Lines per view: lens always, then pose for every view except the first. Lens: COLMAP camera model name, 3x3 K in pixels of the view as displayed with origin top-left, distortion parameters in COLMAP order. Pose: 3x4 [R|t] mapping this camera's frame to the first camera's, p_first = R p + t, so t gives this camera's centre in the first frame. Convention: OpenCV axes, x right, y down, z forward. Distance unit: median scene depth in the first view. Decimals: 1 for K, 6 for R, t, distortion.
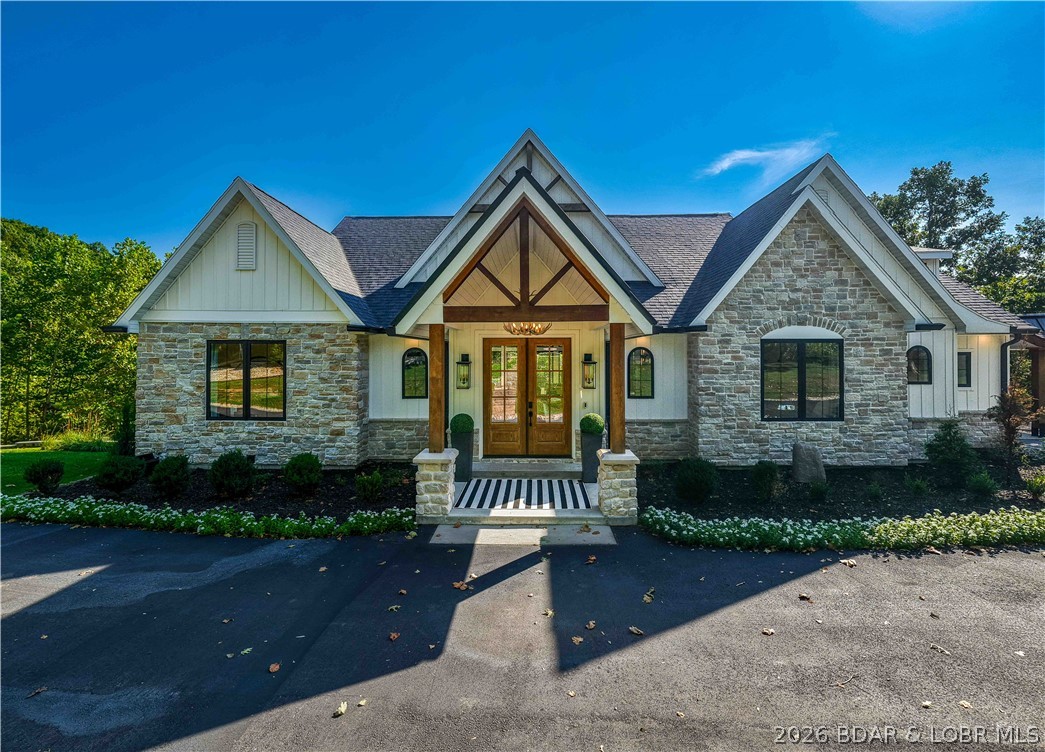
lens RADIAL K [[459.5, 0, 528.3], [0, 459.5, 346.6], [0, 0, 1]] dist [-0.054835, 0.026792]
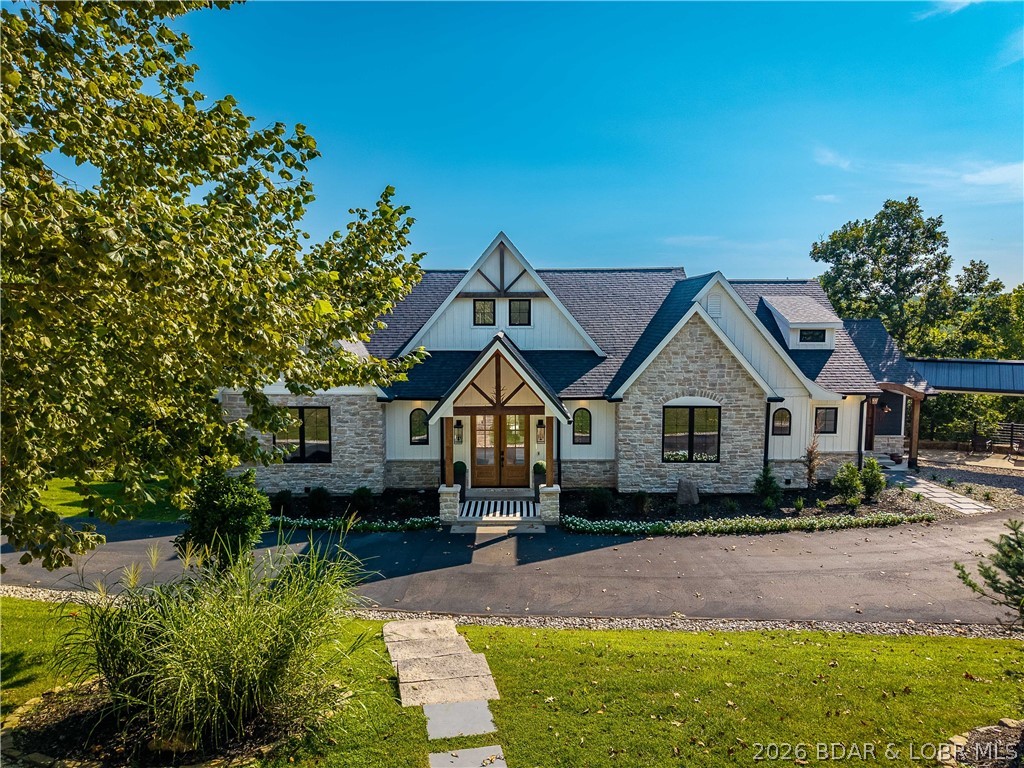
lens RADIAL K [[763.6, 0, 515.4], [0, 763.6, 342.5], [0, 0, 1]] dist [-0.002976, -0.002866]
pose [[0.999932, -0.001401, 0.011614, 0.017117], [0.000574, 0.997480, 0.070942, -0.397168], [-0.011684, -0.070930, 0.997413, -1.423935]]
